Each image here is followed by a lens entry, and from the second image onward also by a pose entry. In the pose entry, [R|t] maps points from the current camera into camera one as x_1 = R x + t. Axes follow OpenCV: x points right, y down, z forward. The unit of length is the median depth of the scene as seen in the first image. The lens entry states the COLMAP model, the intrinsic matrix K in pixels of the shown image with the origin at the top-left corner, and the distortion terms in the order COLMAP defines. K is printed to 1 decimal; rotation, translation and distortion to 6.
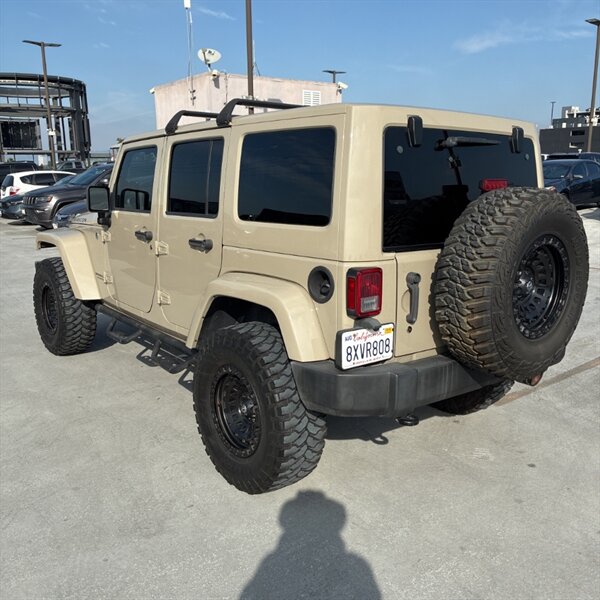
lens RADIAL K [[604.3, 0, 300.0], [0, 604.3, 300.0], [0, 0, 1]] dist [0.034973, -0.028339]
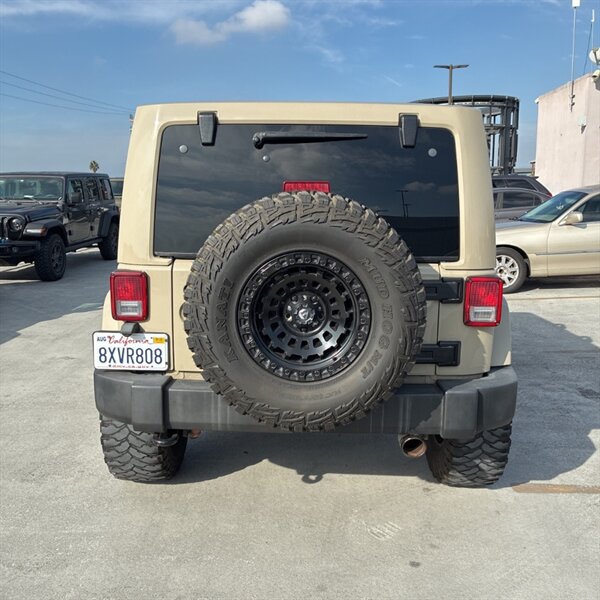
lens RADIAL K [[604.3, 0, 300.0], [0, 604.3, 300.0], [0, 0, 1]] dist [0.034973, -0.028339]
pose [[0.769086, 0.113301, -0.629023, 0.123783], [-0.128801, 0.991446, 0.021100, -0.008293], [0.626032, 0.064791, 0.777101, 0.054464]]
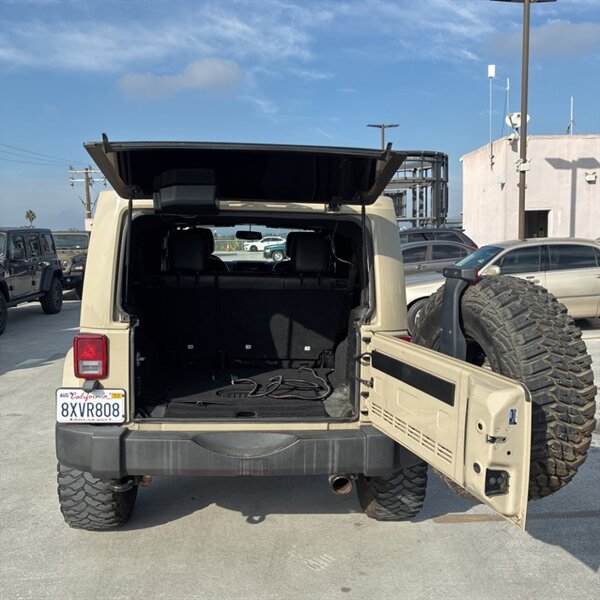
lens RADIAL K [[607.7, 0, 289.7], [0, 607.7, 286.6], [0, 0, 1]] dist [0.005608, 0.010479]
pose [[0.817035, 0.039383, -0.575242, 0.137646], [-0.110299, 0.989916, -0.088888, -0.010680], [0.565940, 0.136073, 0.813140, 0.037511]]
